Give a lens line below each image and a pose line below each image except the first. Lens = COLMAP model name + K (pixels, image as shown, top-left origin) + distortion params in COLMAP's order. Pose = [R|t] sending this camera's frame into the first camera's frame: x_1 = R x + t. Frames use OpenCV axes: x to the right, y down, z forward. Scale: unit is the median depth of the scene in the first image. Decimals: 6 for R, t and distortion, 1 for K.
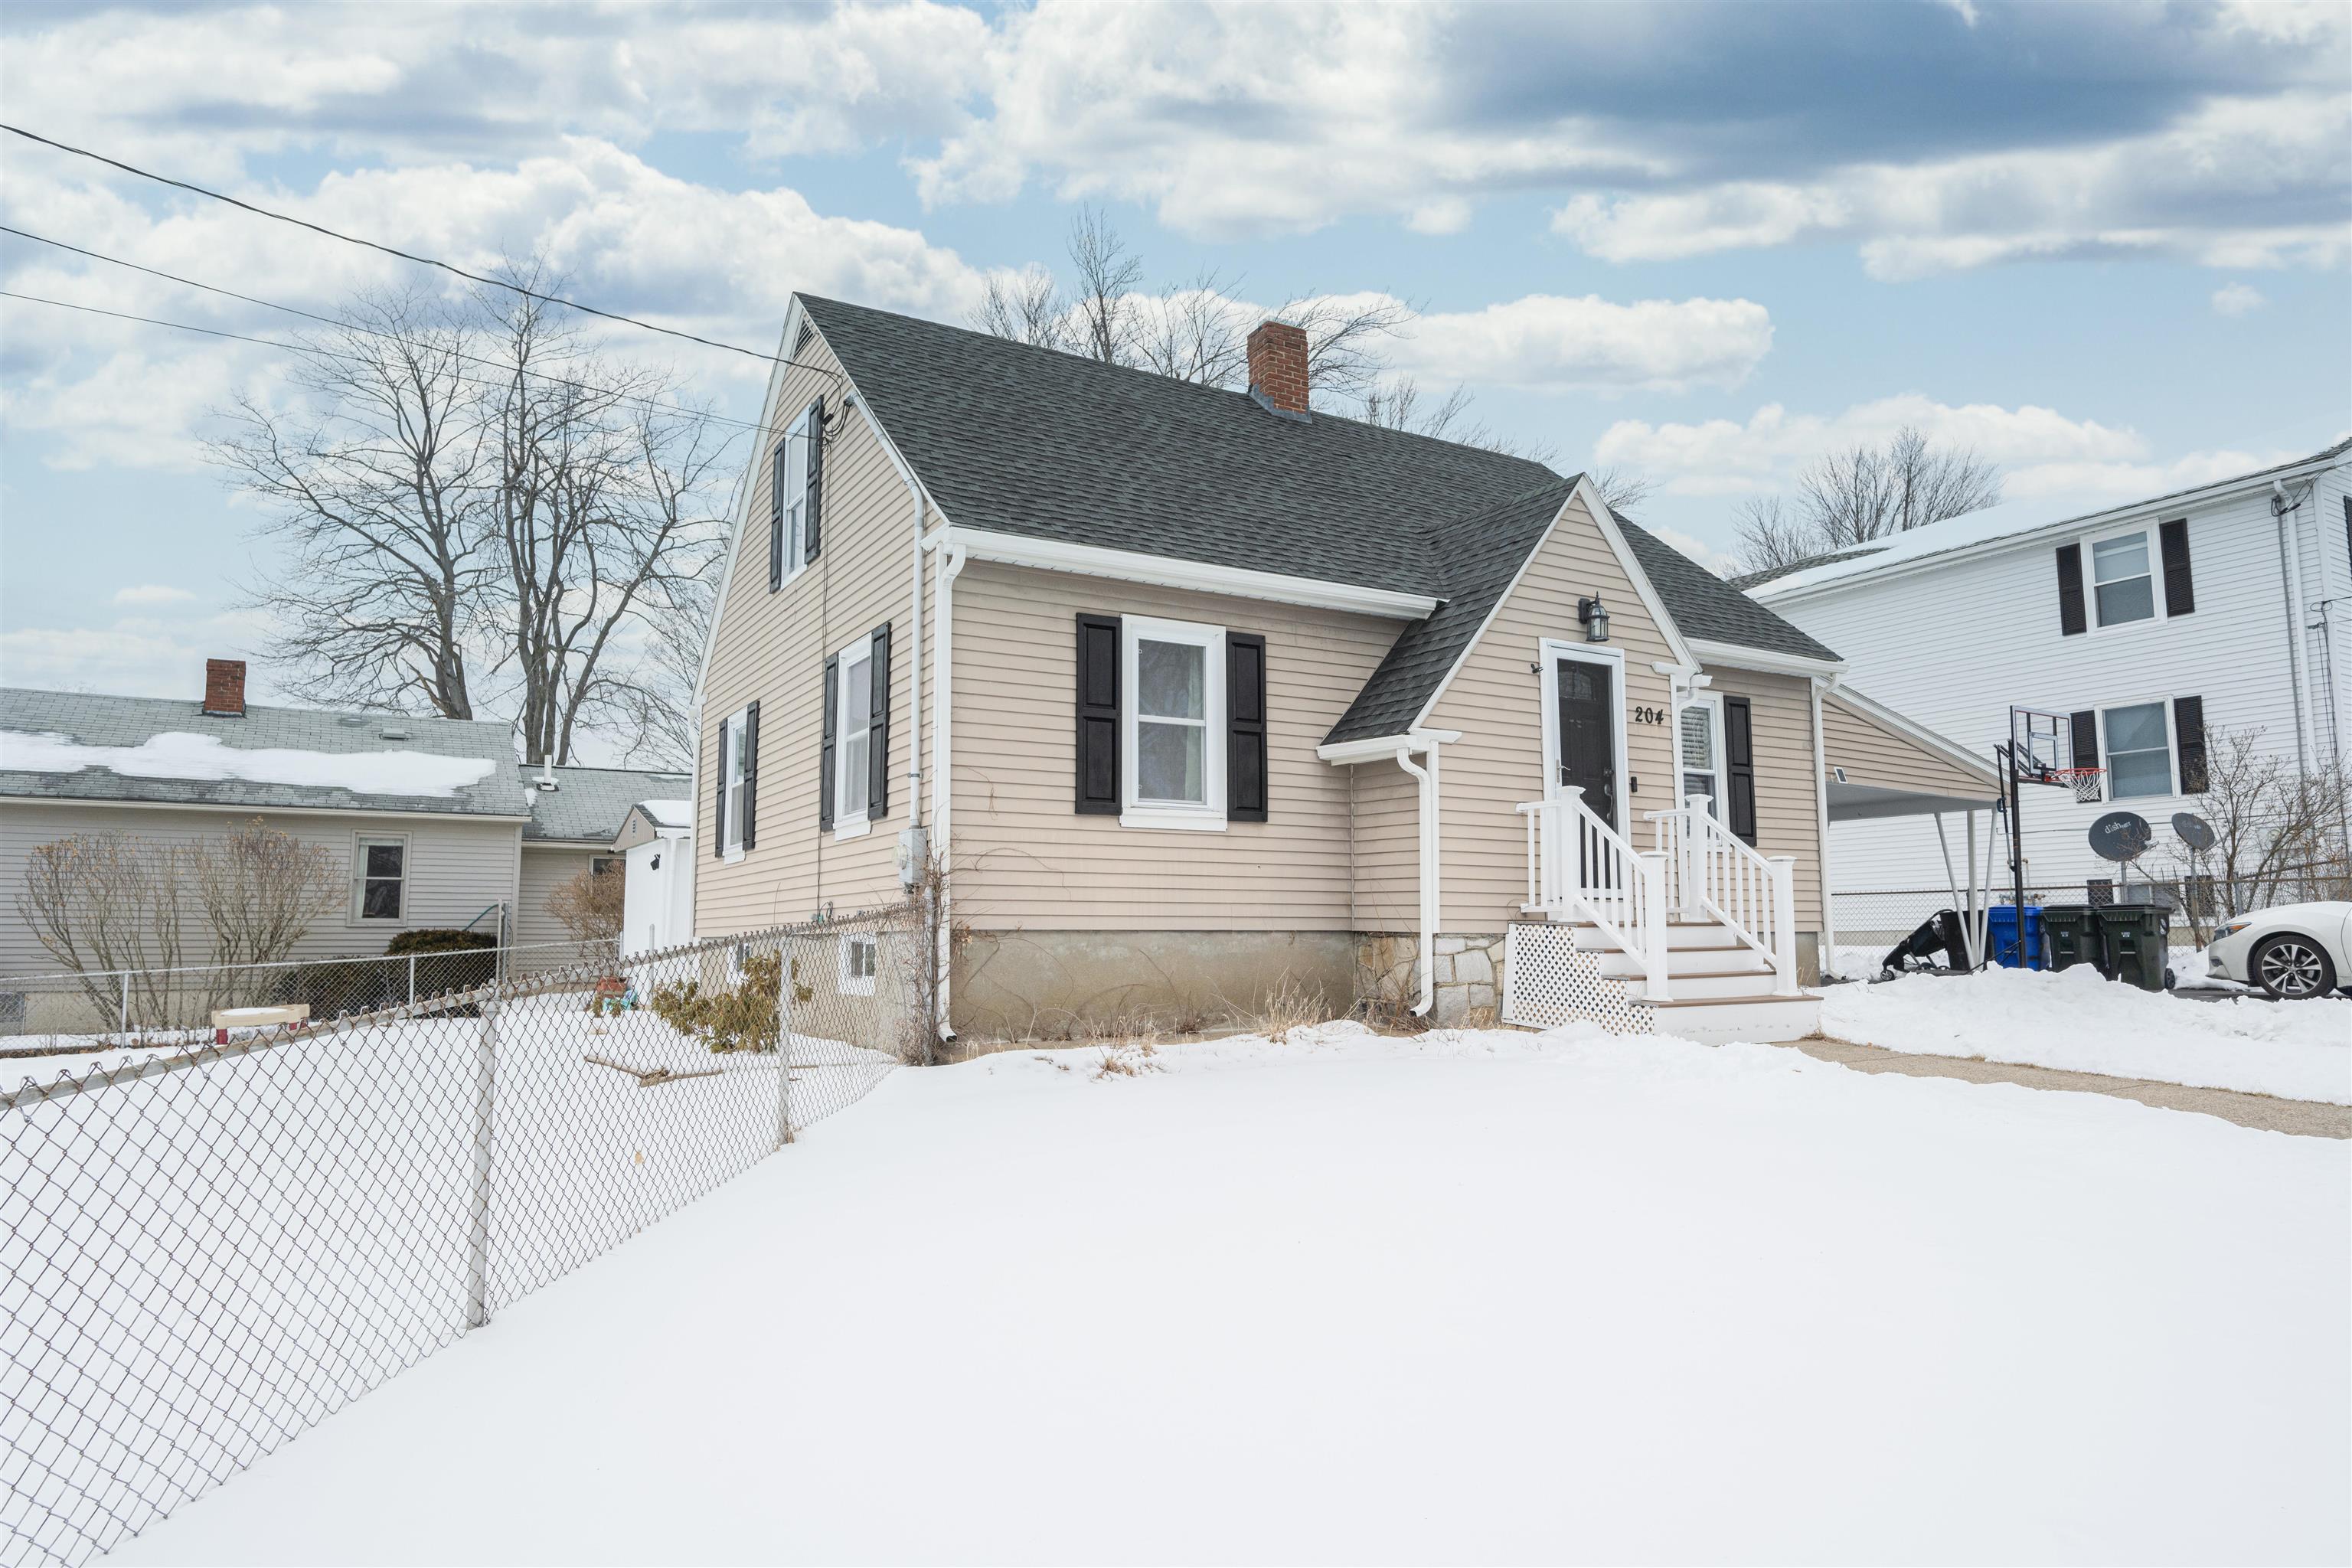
lens RADIAL K [[1419.1, 0, 1176.0], [0, 1419.1, 784.0], [0, 0, 1]] dist [-0.000491, -0.000133]
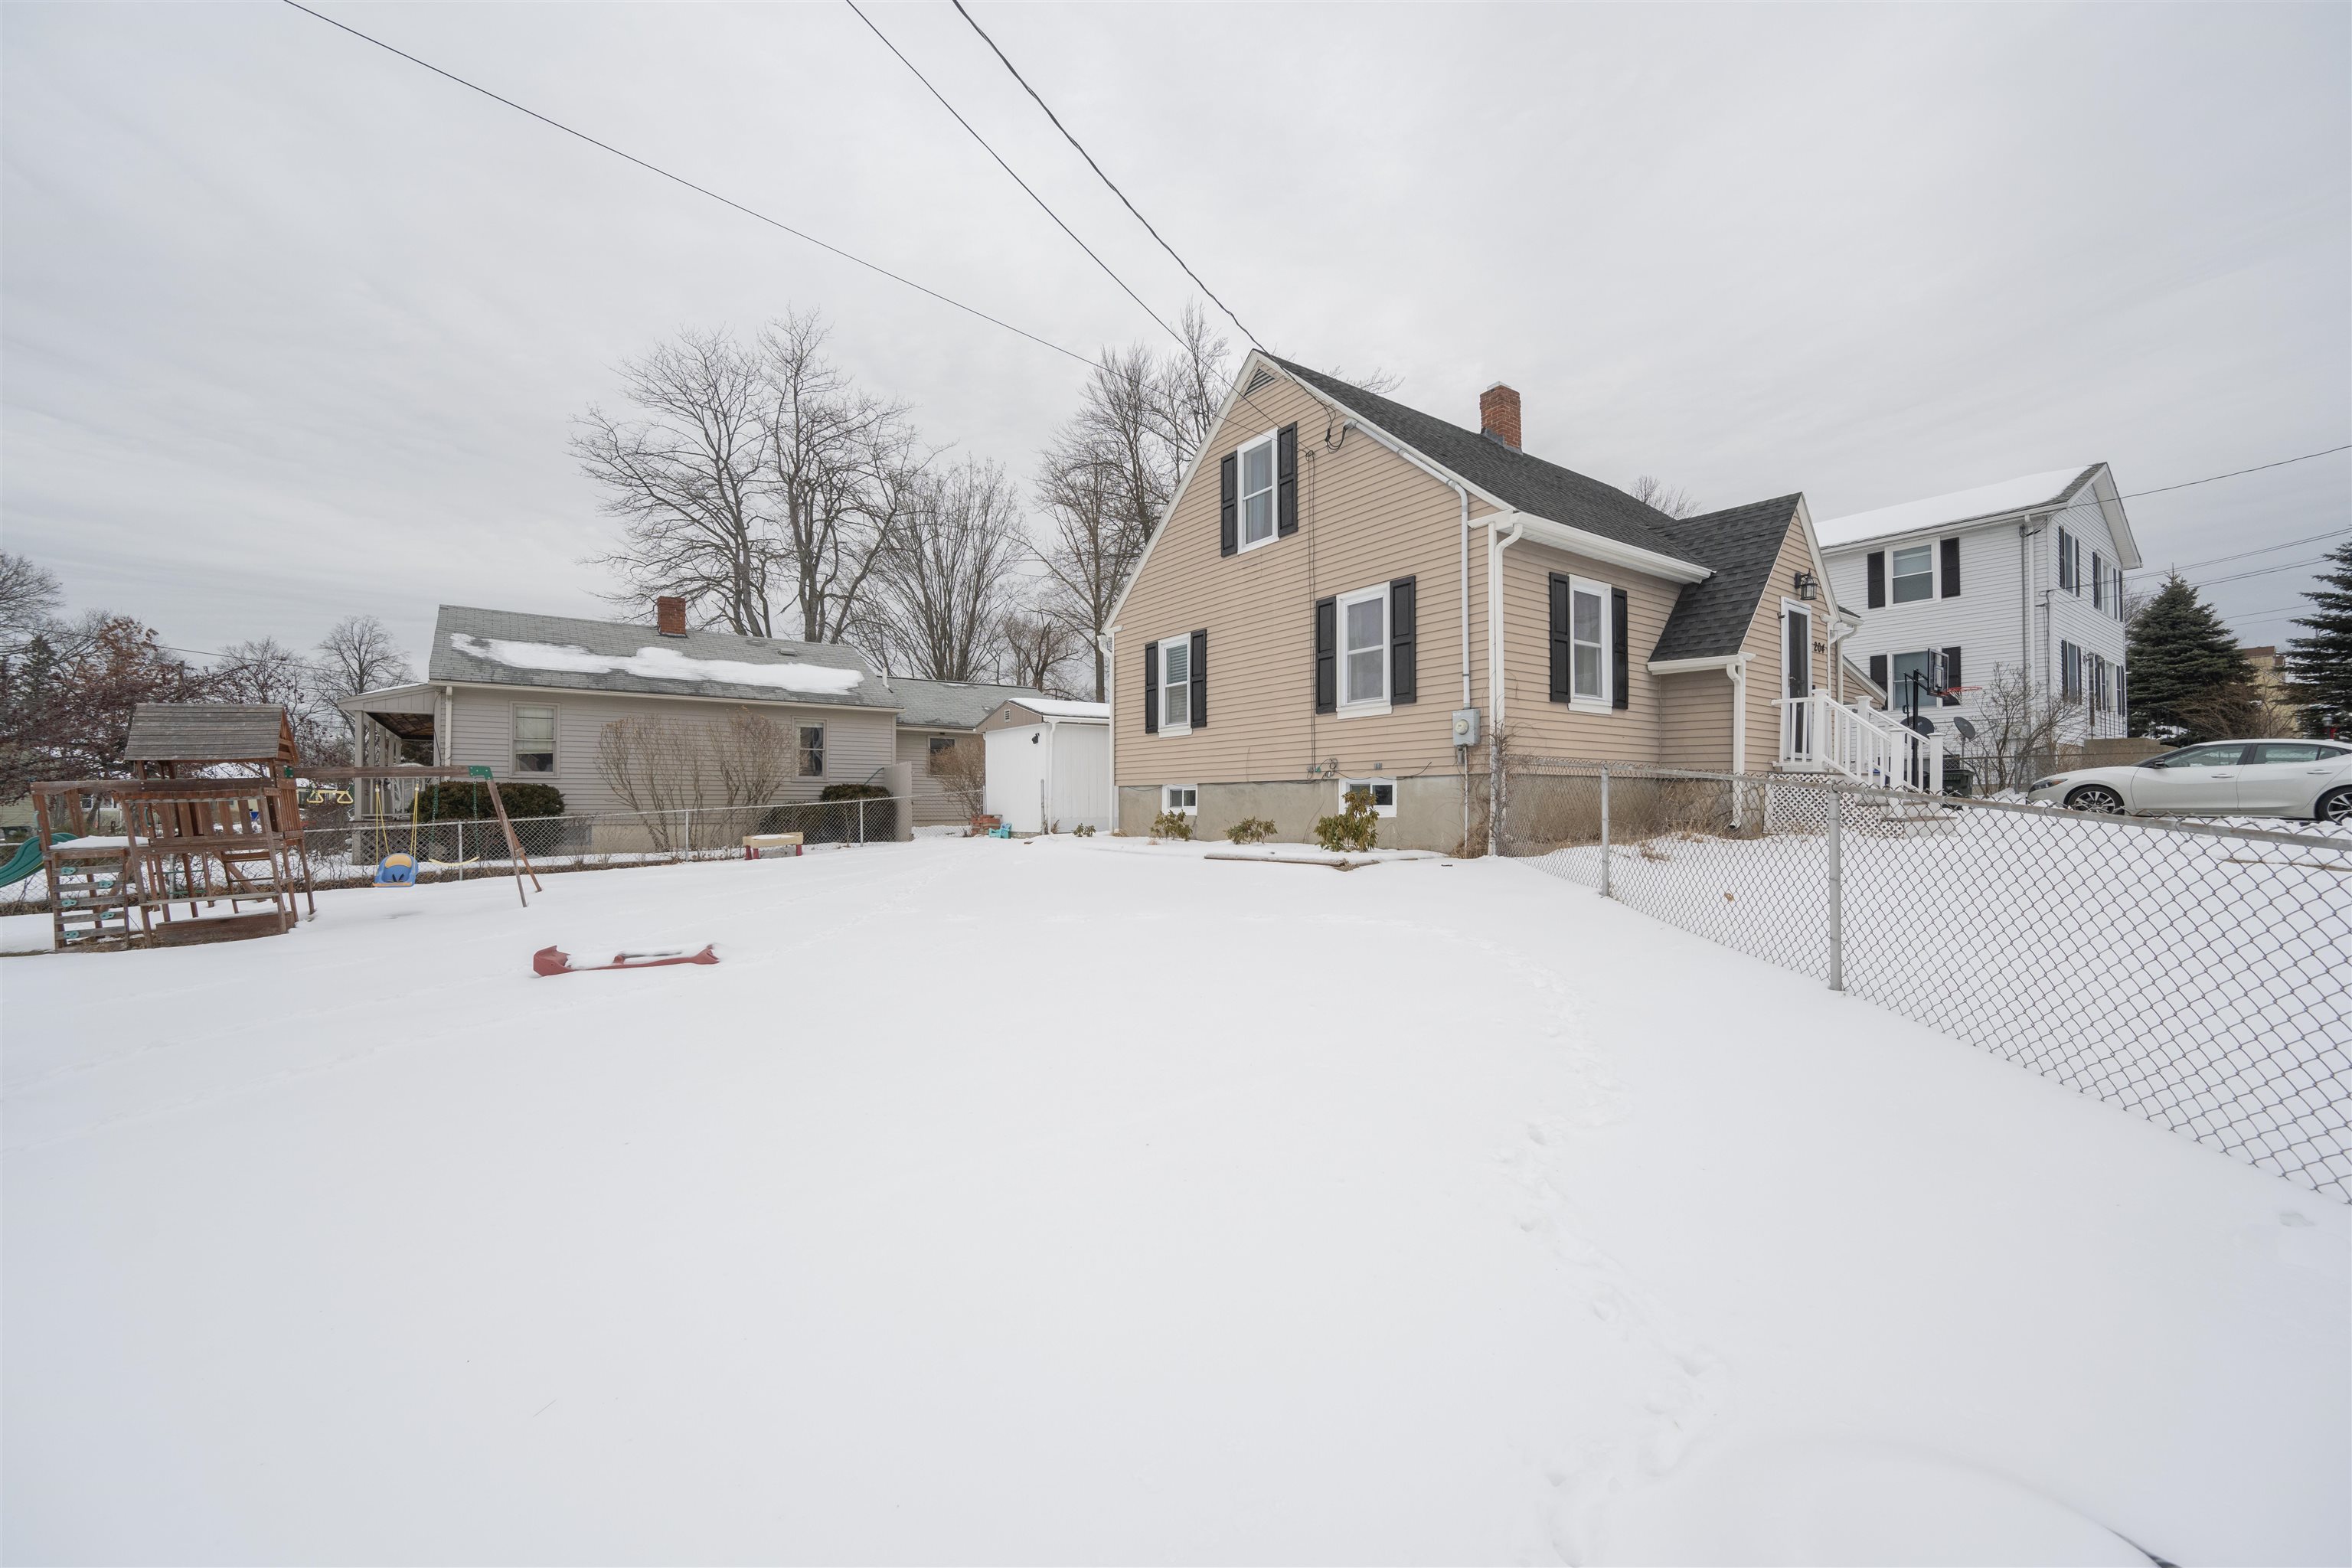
lens RADIAL K [[920.8, 0, 1180.9], [0, 920.8, 788.1], [0, 0, 1]] dist [-0.000901, -0.000322]
pose [[0.994854, 0.002832, 0.101277, -0.304481], [-0.012359, 0.995536, 0.093569, 0.013606], [-0.100560, -0.094339, 0.990448, 0.010218]]
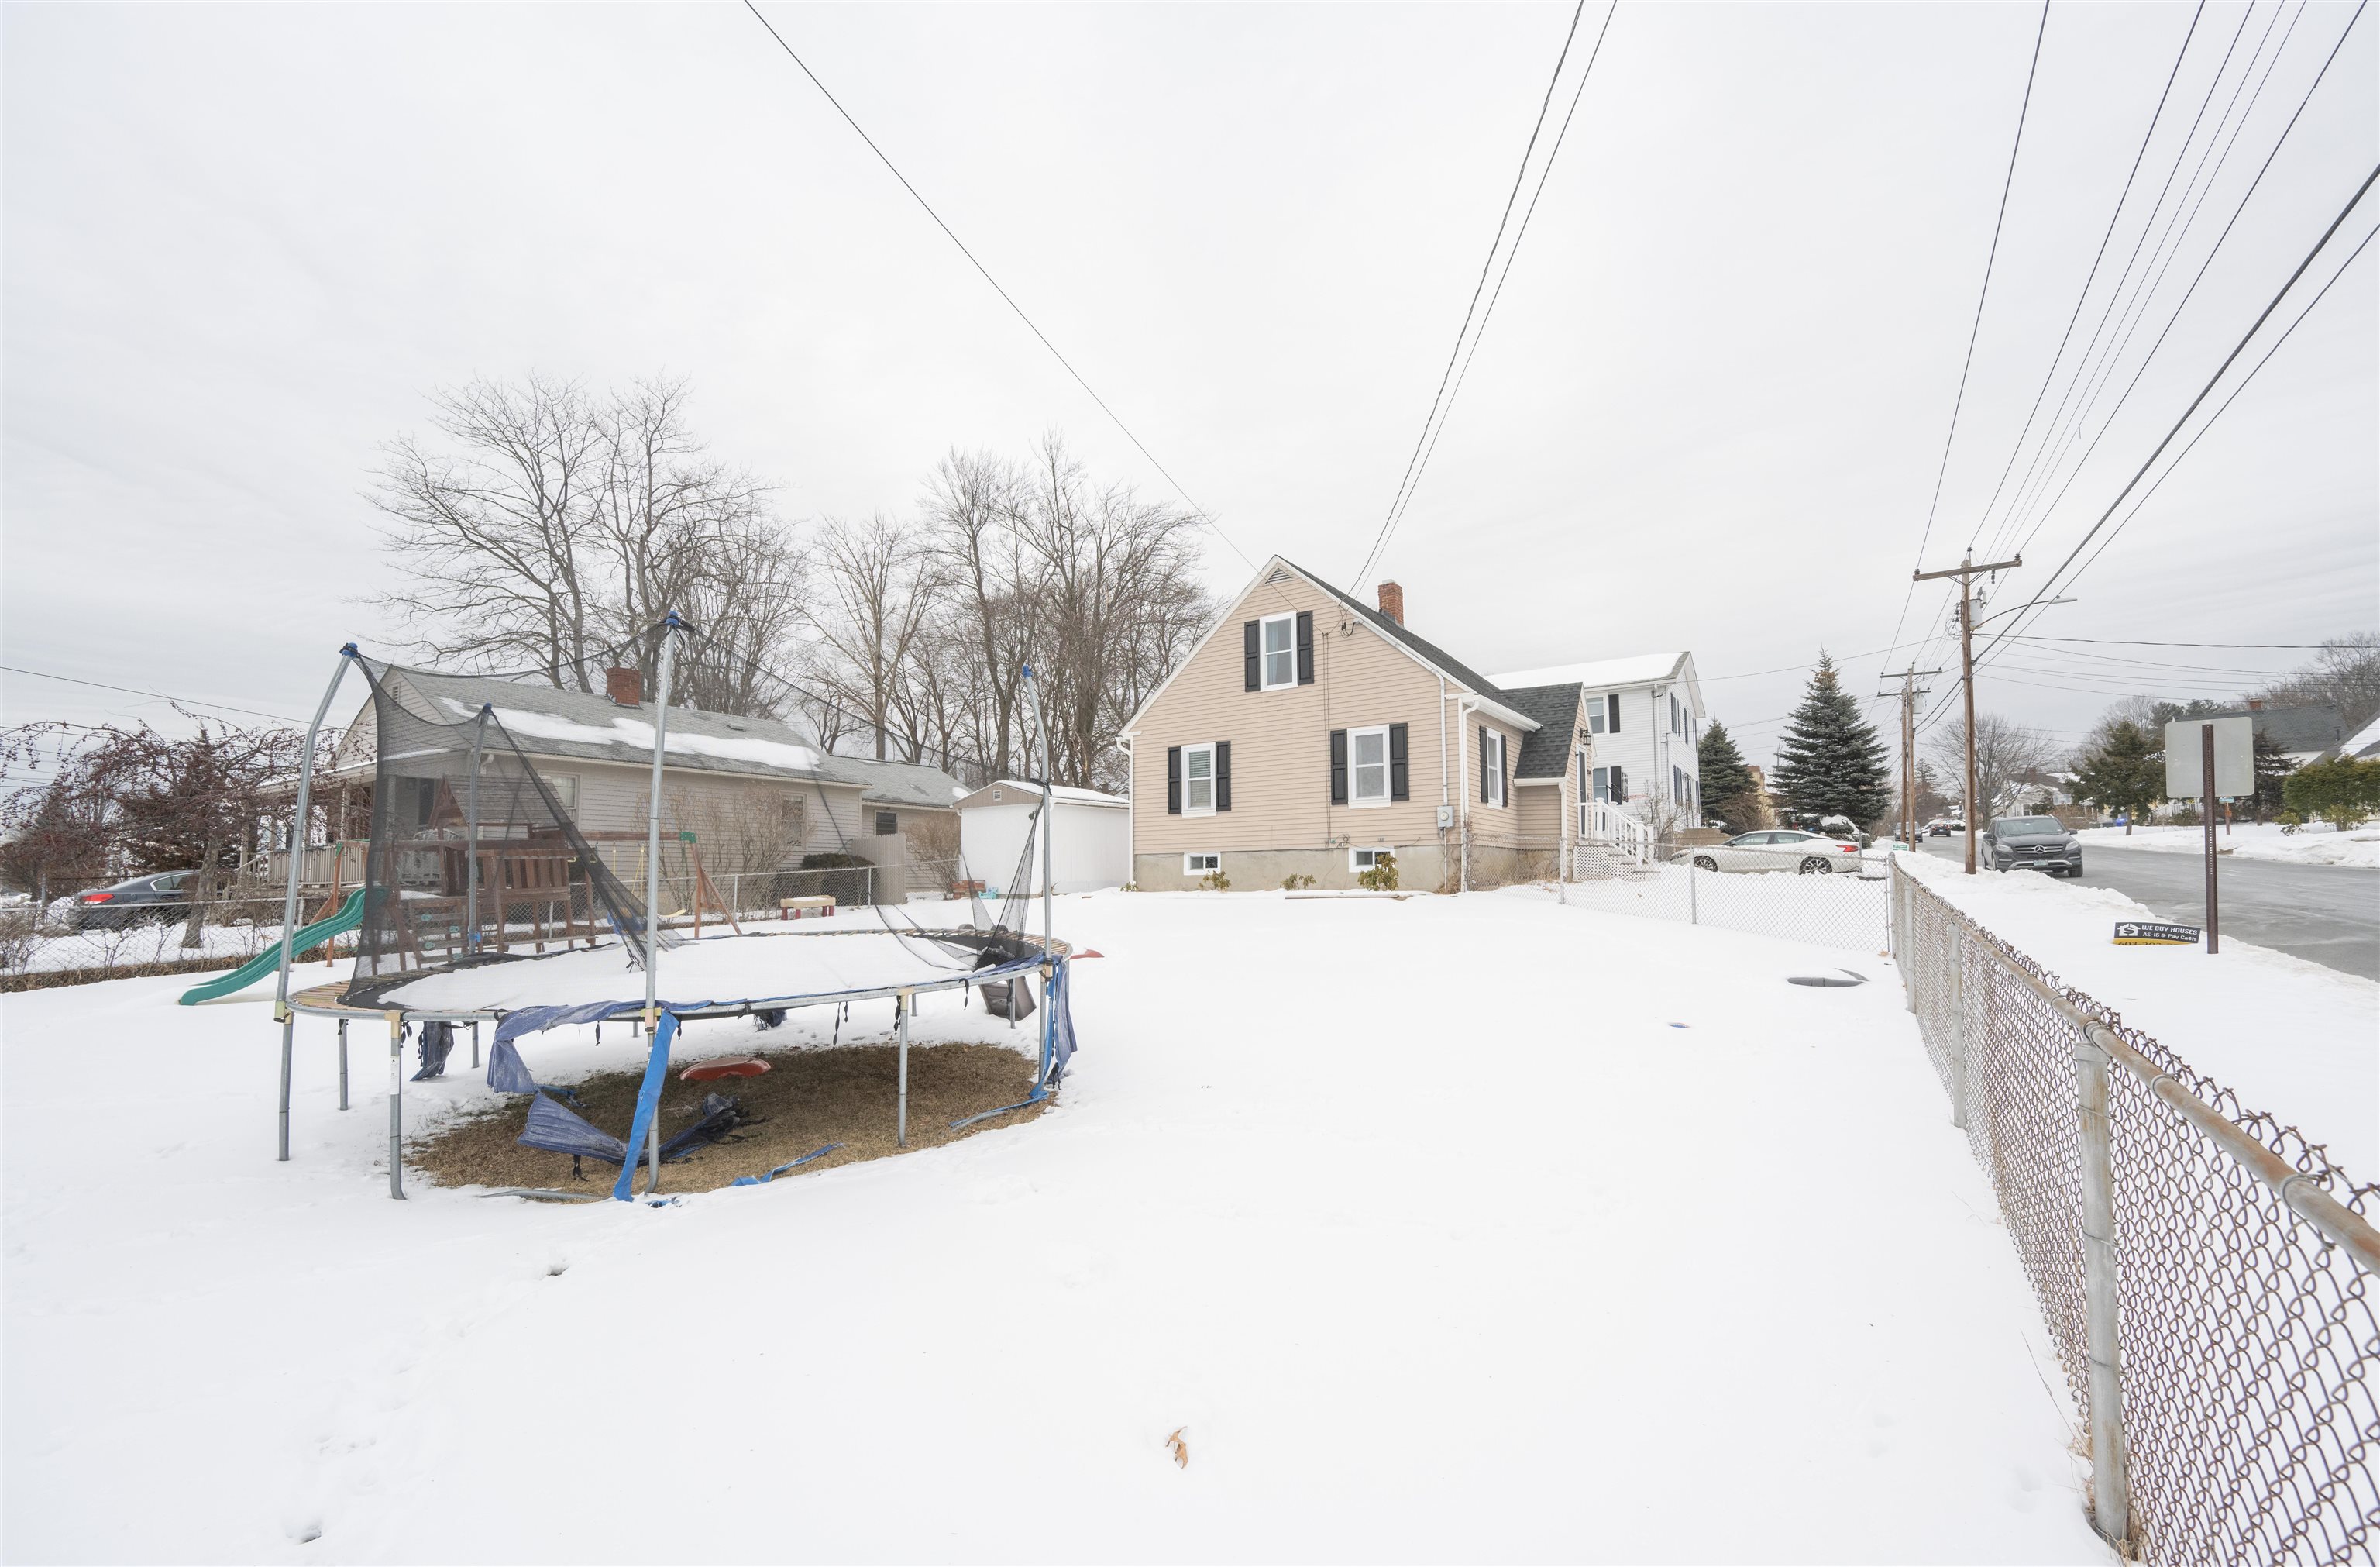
lens RADIAL K [[961.1, 0, 1234.8], [0, 961.1, 827.1], [0, 0, 1]] dist [-0.000761, -0.000042]
pose [[0.887130, 0.021660, 0.461012, -0.686458], [-0.045065, 0.998190, 0.039821, 0.008824], [-0.459315, -0.056102, 0.886500, -0.204778]]
